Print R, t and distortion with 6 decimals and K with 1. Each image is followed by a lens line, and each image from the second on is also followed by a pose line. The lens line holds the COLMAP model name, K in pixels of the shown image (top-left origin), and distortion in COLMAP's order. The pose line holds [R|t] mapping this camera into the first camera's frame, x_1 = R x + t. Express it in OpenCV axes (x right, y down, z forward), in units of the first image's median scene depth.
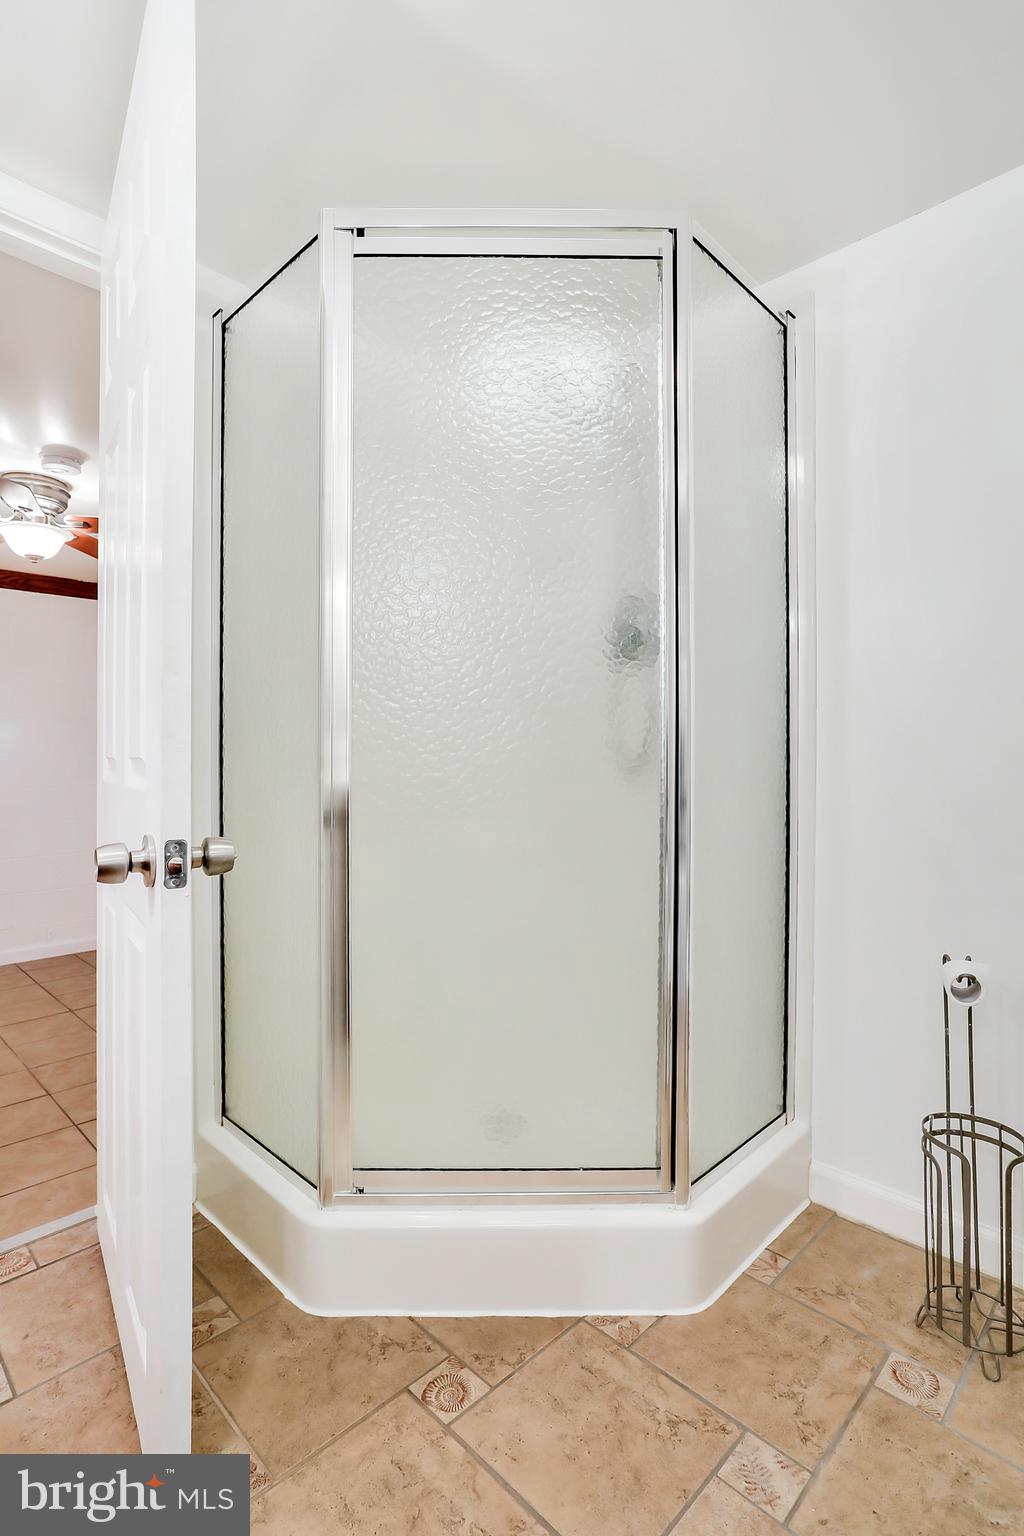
lens RADIAL K [[753.5, 0, 516.3], [0, 753.5, 761.9], [0, 0, 1]] dist [-0.046848, 0.023826]
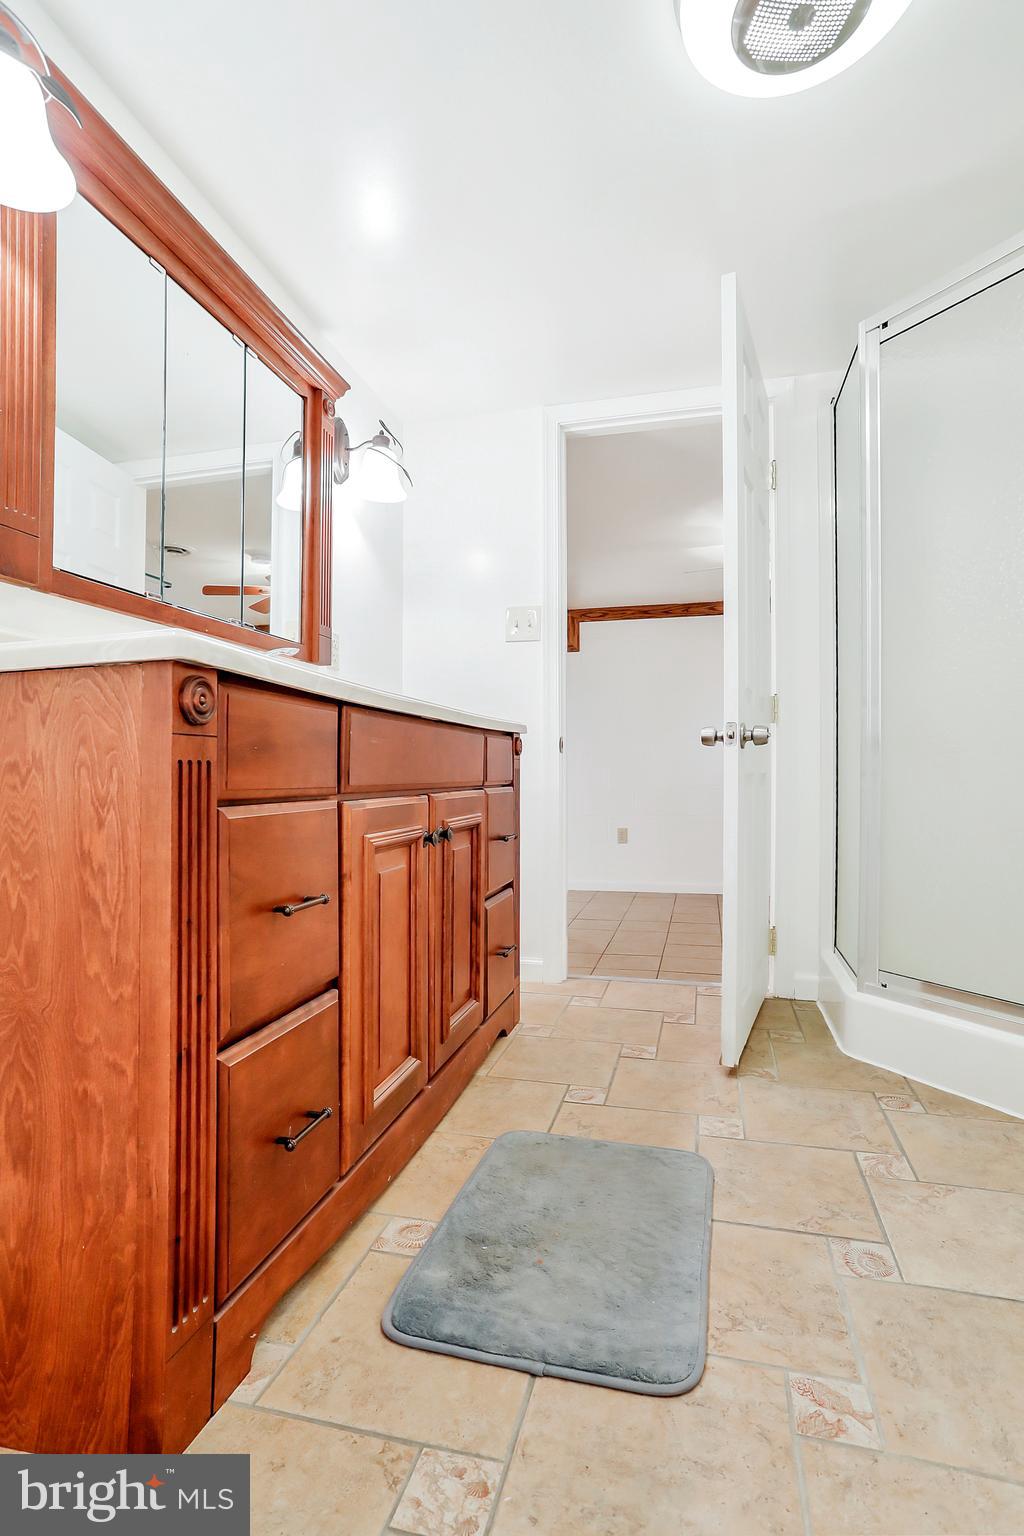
lens RADIAL K [[753.5, 0, 510.7], [0, 753.5, 768.0], [0, 0, 1]] dist [-0.046848, 0.023826]
pose [[0.502538, 0.007654, -0.864521, 0.787265], [-0.005429, 0.999969, 0.005697, 0.171304], [0.864538, 0.001831, 0.502564, -0.417981]]
